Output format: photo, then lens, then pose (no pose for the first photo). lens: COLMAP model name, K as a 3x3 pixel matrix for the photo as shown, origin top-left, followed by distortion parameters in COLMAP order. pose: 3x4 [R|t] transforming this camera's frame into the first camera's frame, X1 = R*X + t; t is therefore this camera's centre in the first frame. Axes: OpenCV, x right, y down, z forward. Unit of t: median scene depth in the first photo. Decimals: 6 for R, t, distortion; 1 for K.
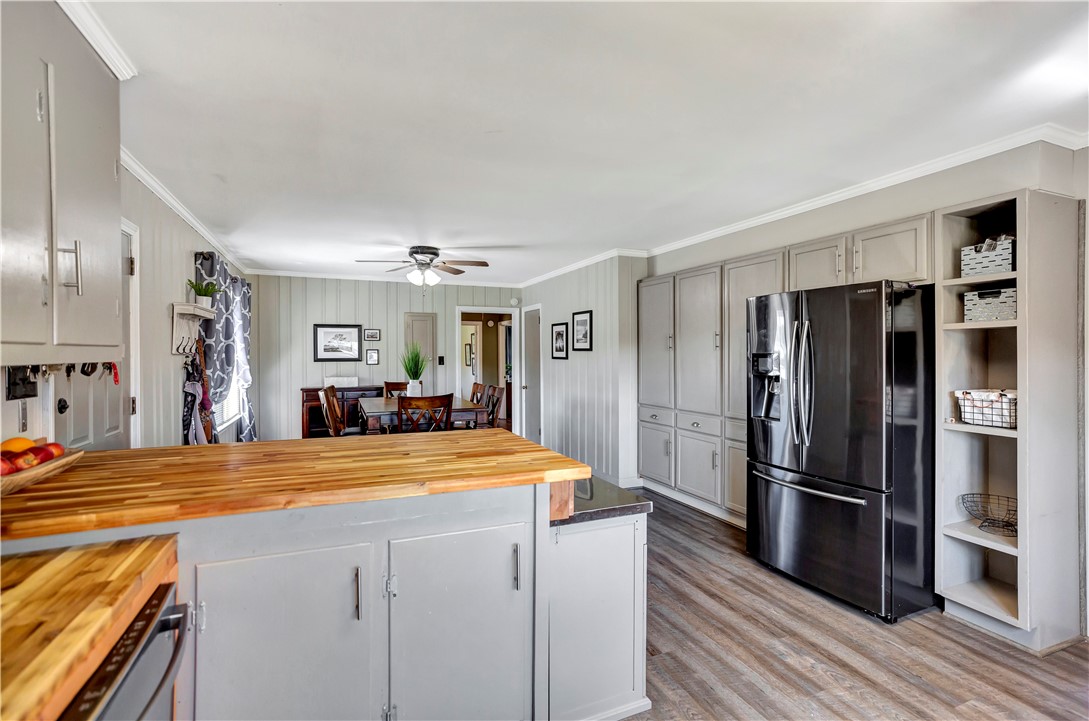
lens RADIAL K [[506.7, 0, 546.4], [0, 506.7, 354.9], [0, 0, 1]] dist [0.000046, -0.000022]
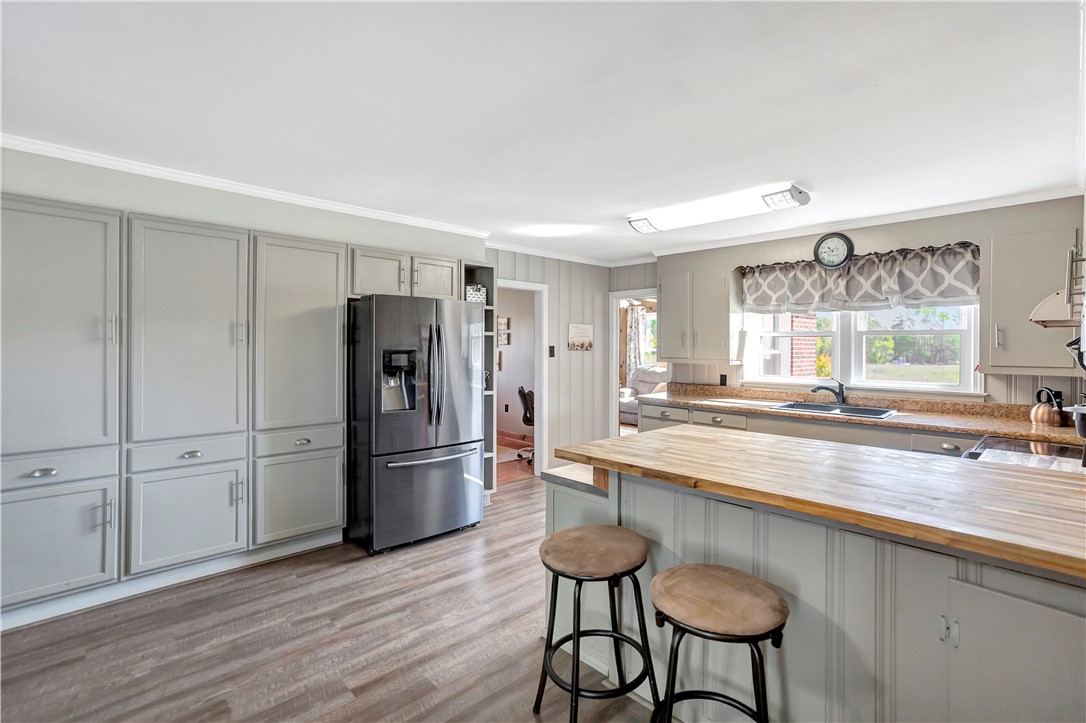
lens RADIAL K [[505.3, 0, 549.6], [0, 505.3, 353.1], [0, 0, 1]] dist [0.000046, -0.000022]
pose [[-0.345930, -0.010533, 0.938201, -0.613437], [-0.001308, 0.999941, 0.010744, -0.006749], [-0.938259, 0.002490, -0.345924, 0.969803]]
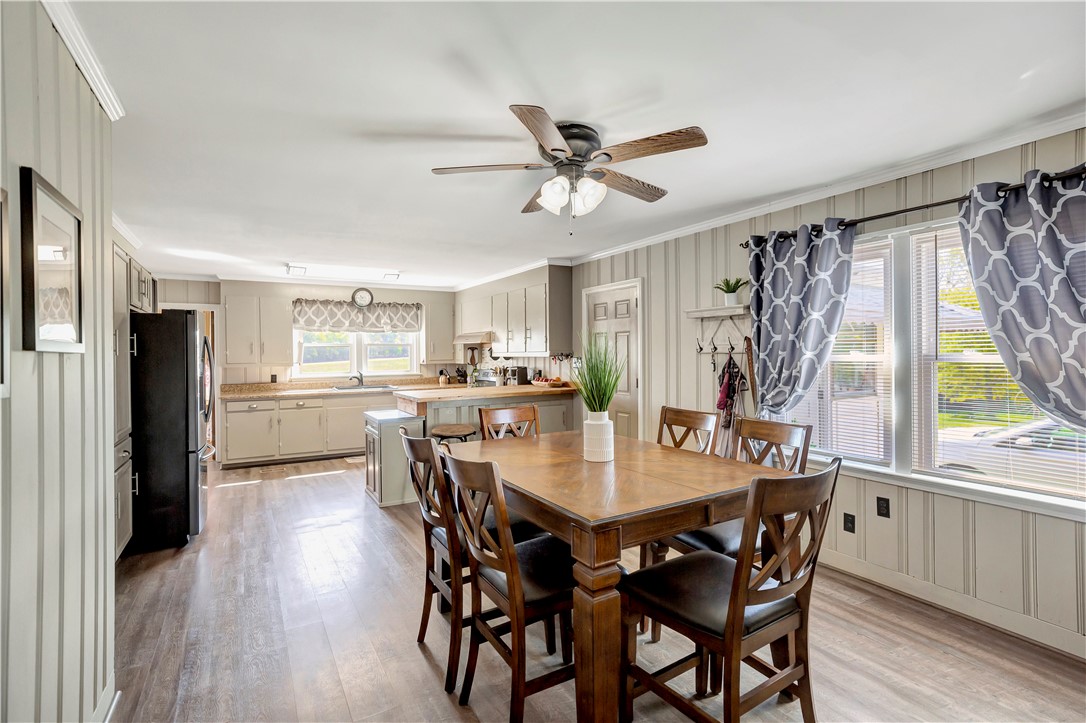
lens RADIAL K [[505.3, 0, 542.5], [0, 505.3, 353.4], [0, 0, 1]] dist [0.000046, -0.000022]
pose [[-0.995086, 0.014151, -0.097997, -0.241320], [0.012923, 0.999830, 0.013148, -0.025904], [0.098166, 0.011817, -0.995100, 2.148103]]
